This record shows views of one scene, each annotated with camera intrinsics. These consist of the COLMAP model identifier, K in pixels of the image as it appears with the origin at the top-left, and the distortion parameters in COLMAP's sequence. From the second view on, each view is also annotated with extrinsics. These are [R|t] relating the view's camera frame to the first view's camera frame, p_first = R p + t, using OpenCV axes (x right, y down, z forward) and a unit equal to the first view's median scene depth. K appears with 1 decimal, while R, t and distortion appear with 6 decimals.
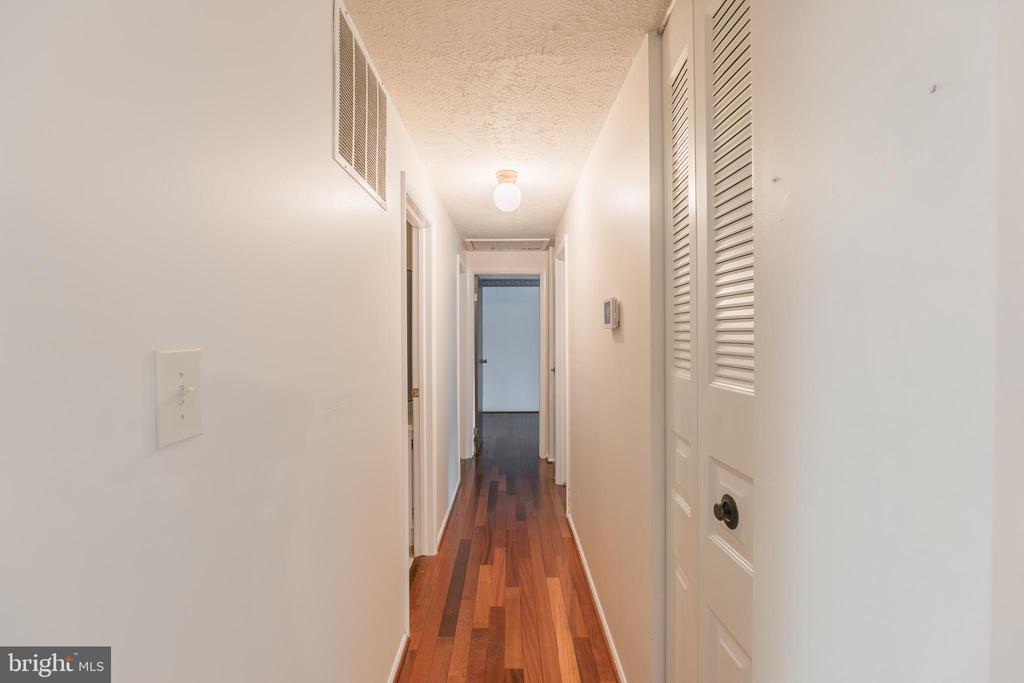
lens RADIAL K [[471.1, 0, 513.1], [0, 471.1, 334.7], [0, 0, 1]] dist [-0.025574, 0.004439]
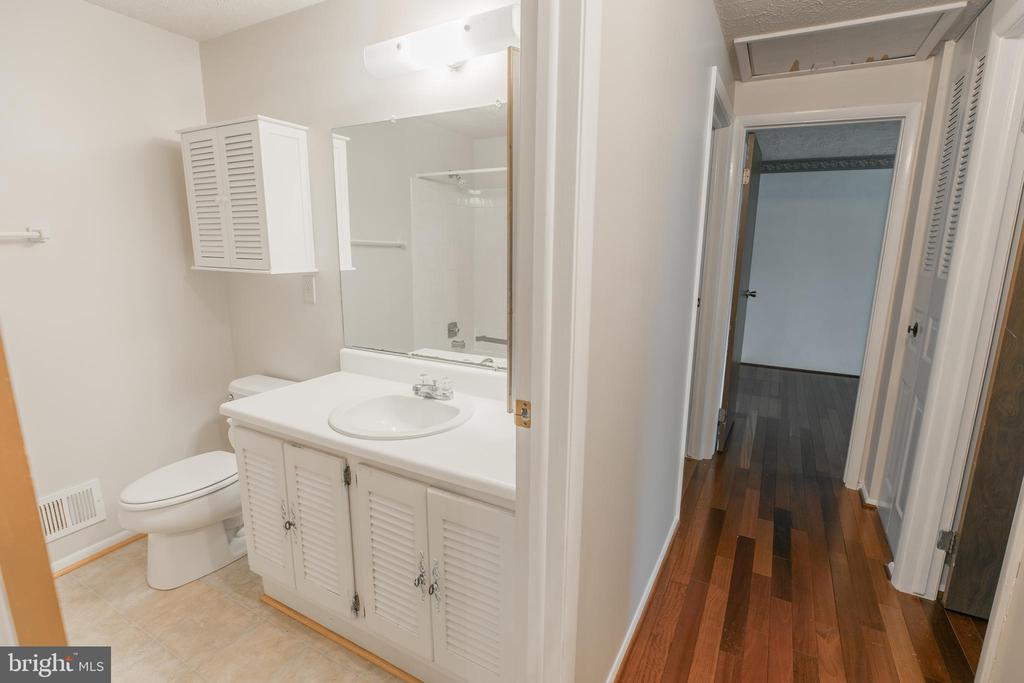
lens RADIAL K [[471.1, 0, 522.6], [0, 471.1, 338.5], [0, 0, 1]] dist [-0.025574, 0.004439]
pose [[0.871782, 0.109194, -0.477570, -0.029404], [-0.018573, 0.981509, 0.190514, 0.004464], [0.489542, -0.157217, 0.857690, 0.410947]]
